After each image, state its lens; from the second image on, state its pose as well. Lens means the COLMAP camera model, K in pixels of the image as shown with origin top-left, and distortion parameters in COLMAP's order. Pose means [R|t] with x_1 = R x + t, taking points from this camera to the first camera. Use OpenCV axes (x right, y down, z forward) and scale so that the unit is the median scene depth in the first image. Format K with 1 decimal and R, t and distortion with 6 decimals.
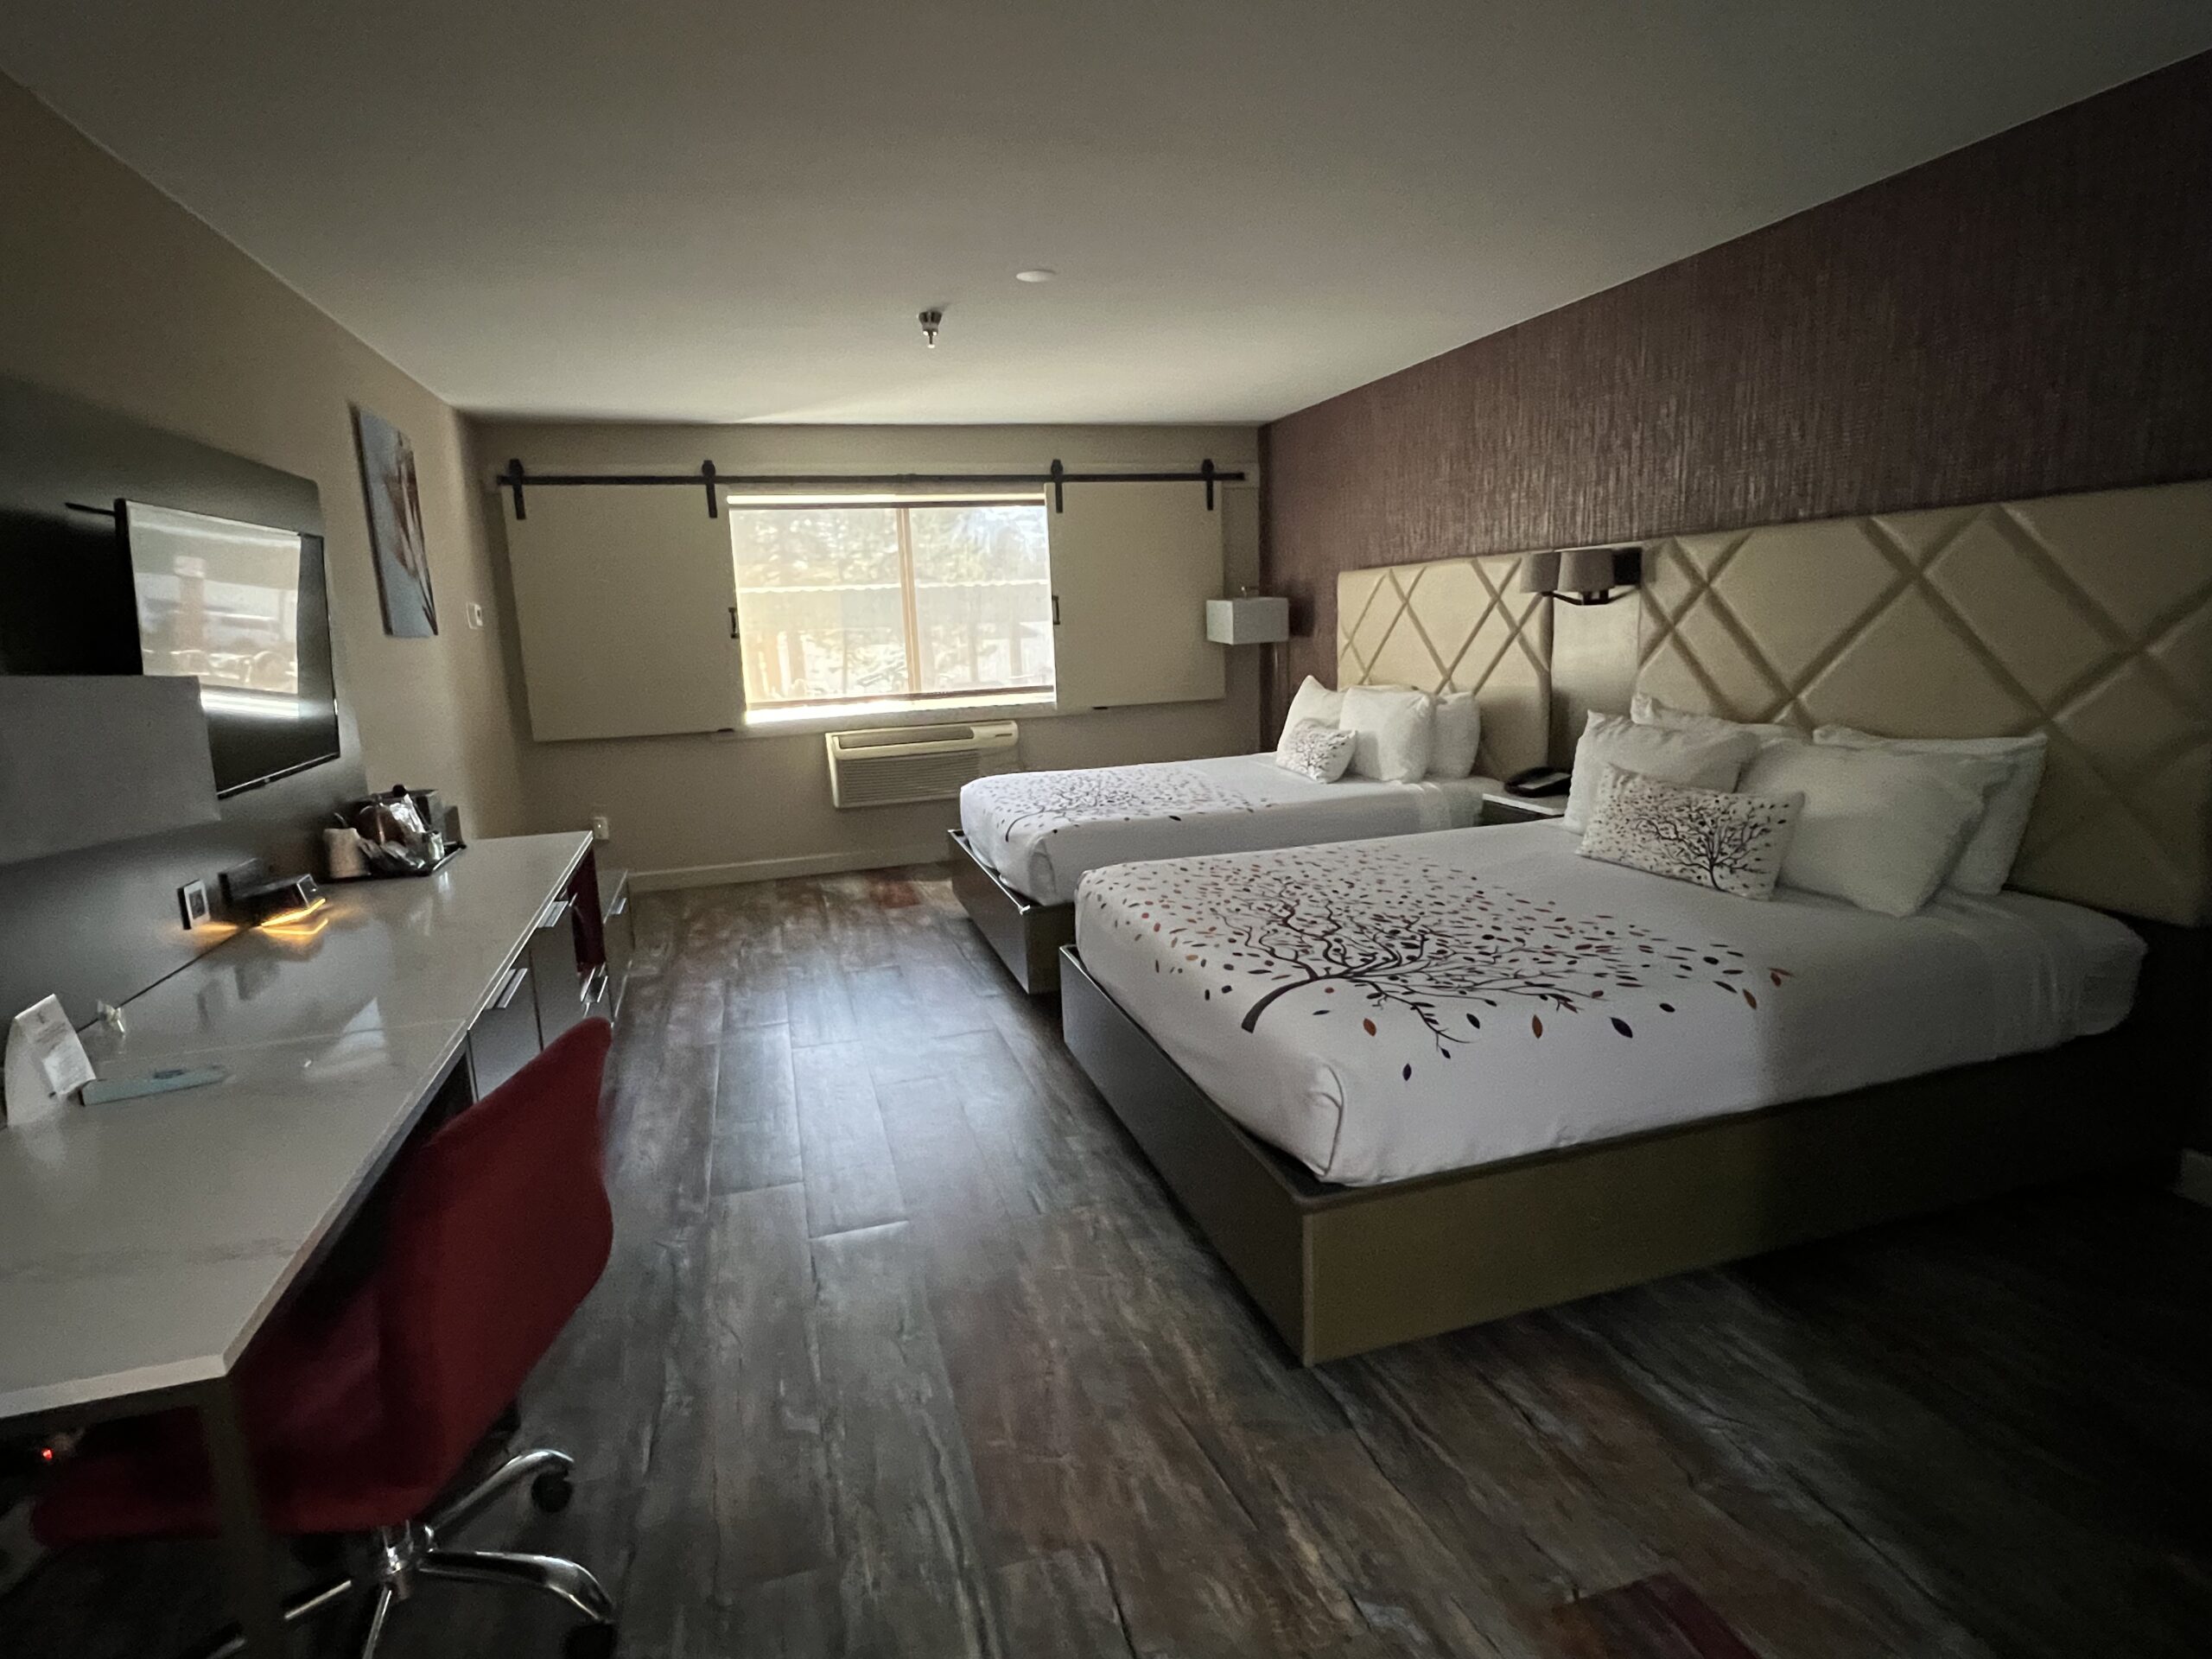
lens RADIAL K [[1103.3, 0, 1104.8], [0, 1103.3, 828.4], [0, 0, 1]] dist [0.006648, 0.000880]
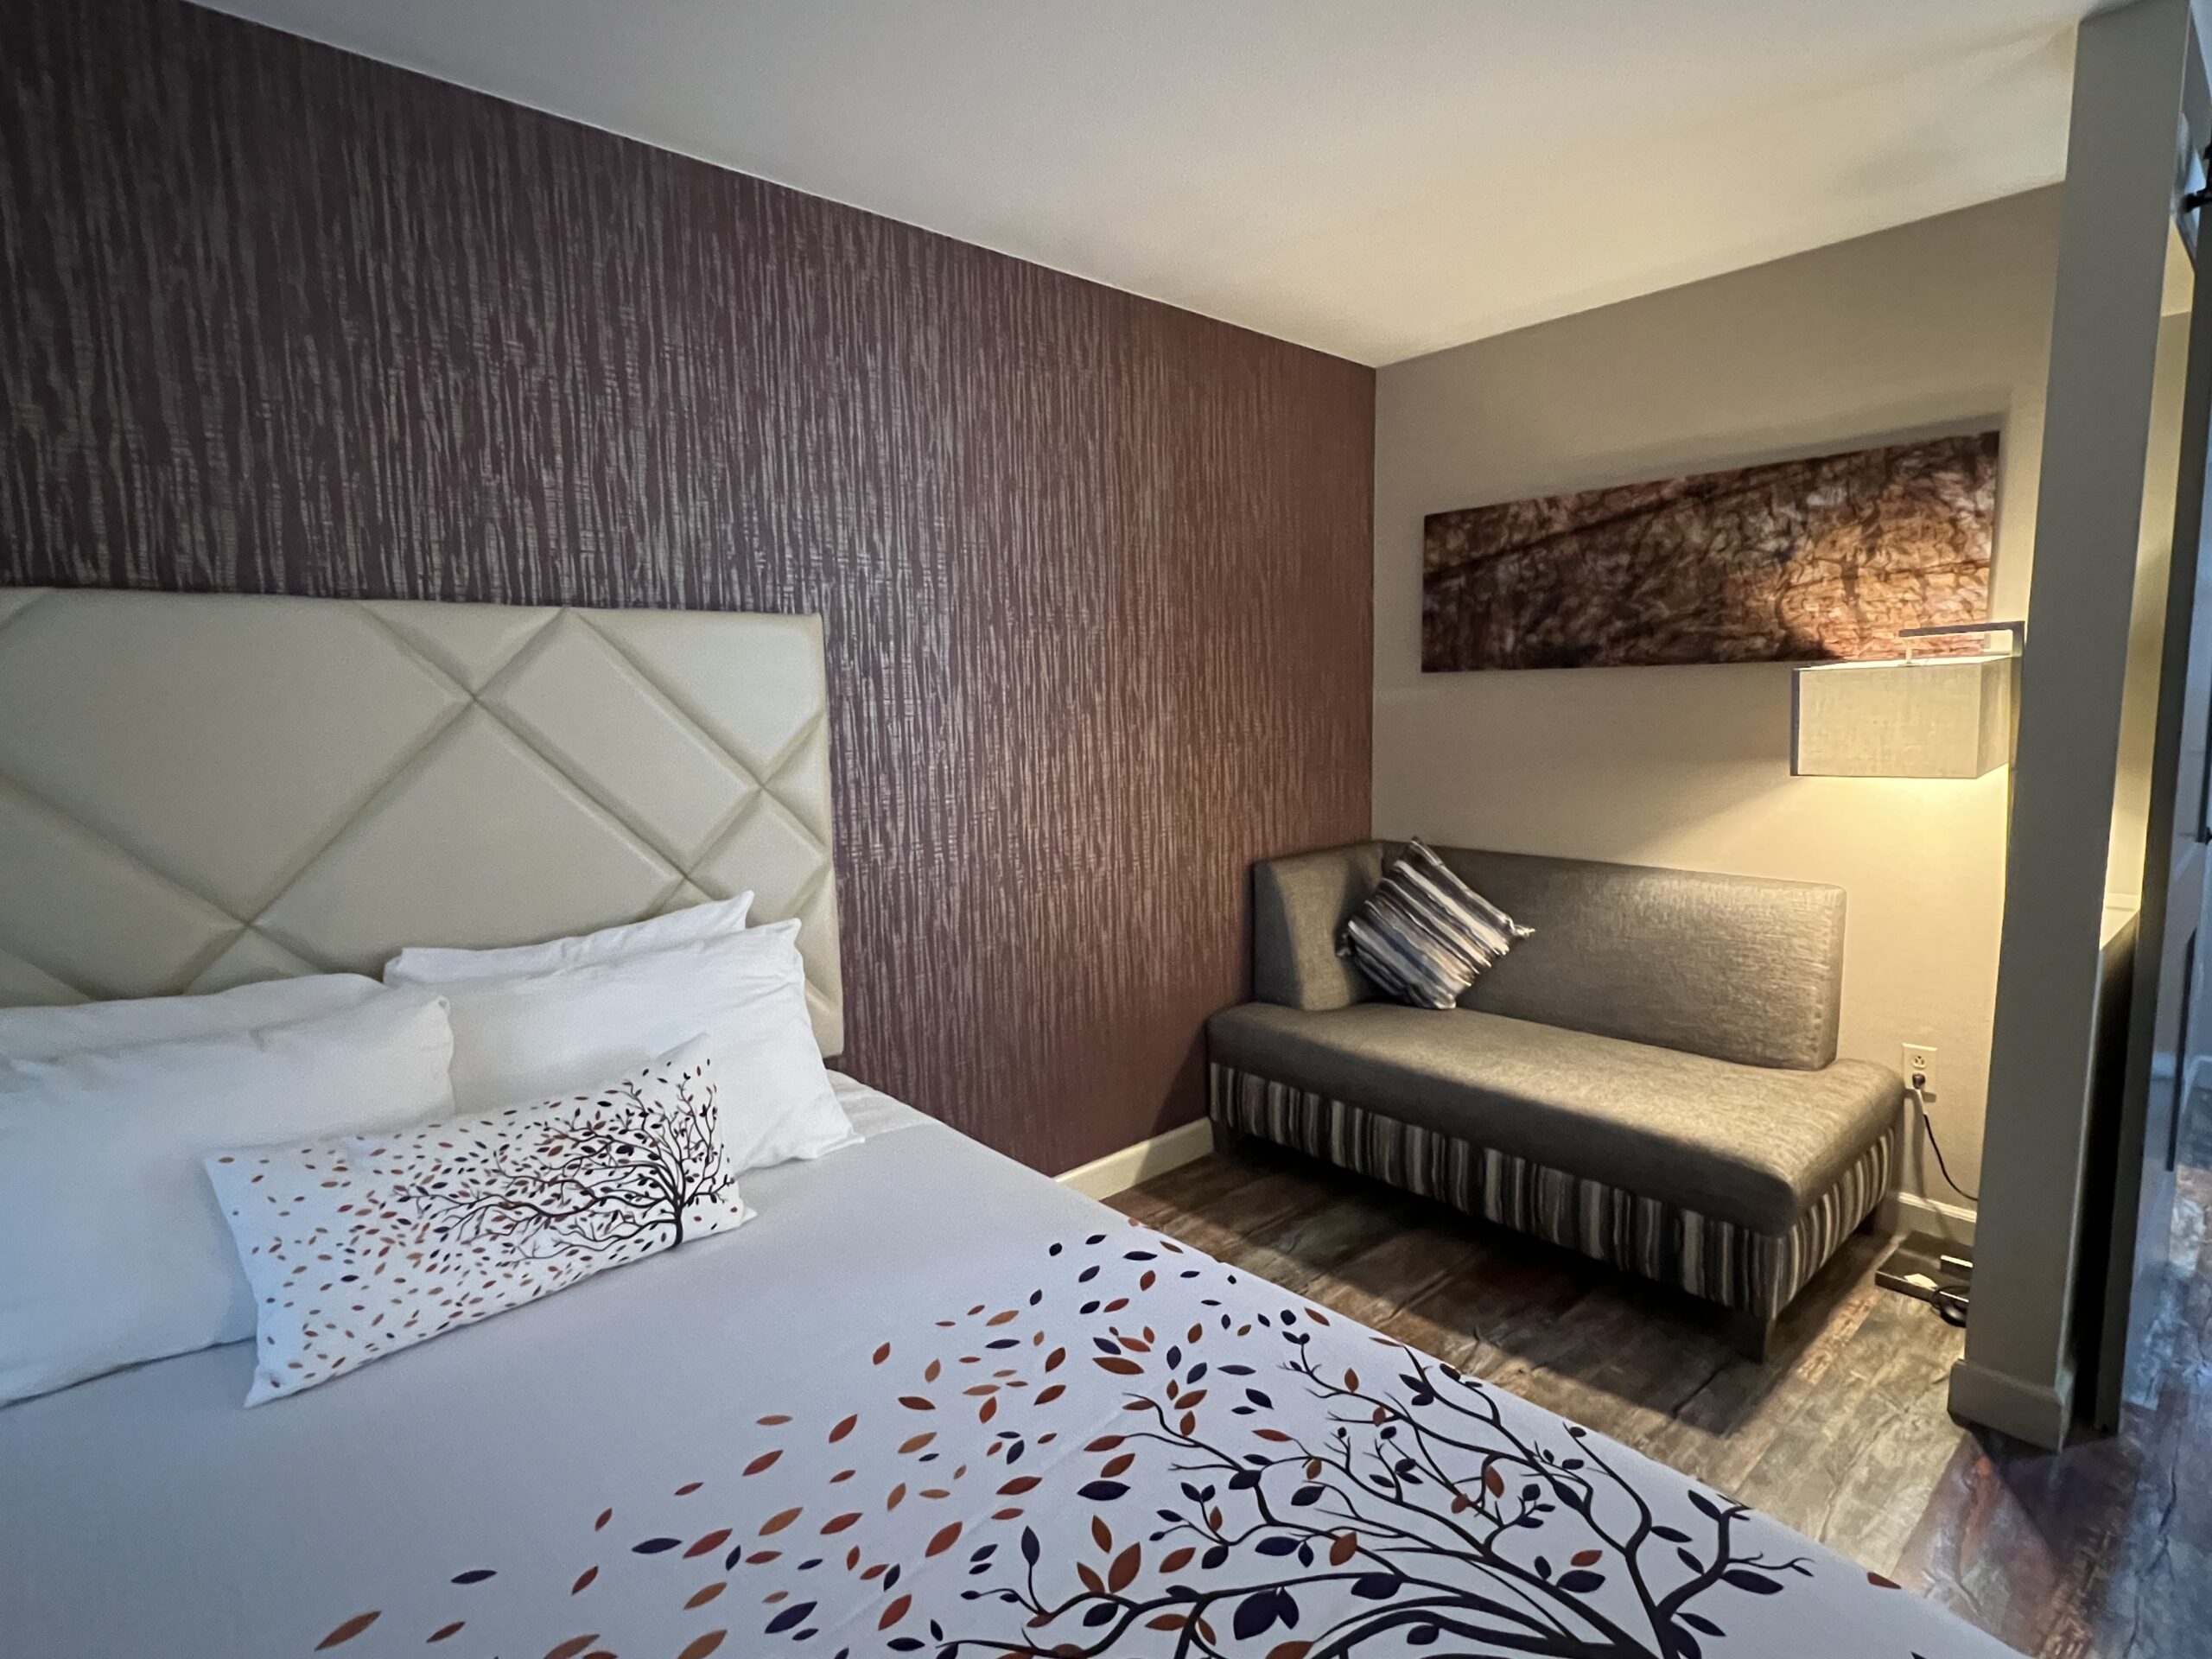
lens RADIAL K [[1103.3, 0, 1106.4], [0, 1103.3, 825.4], [0, 0, 1]] dist [0.006648, 0.000880]
pose [[-0.415451, -0.070089, 0.906911, -0.028277], [0.200574, 0.965427, 0.166493, -0.231980], [-0.887226, 0.251072, -0.387030, 1.136461]]
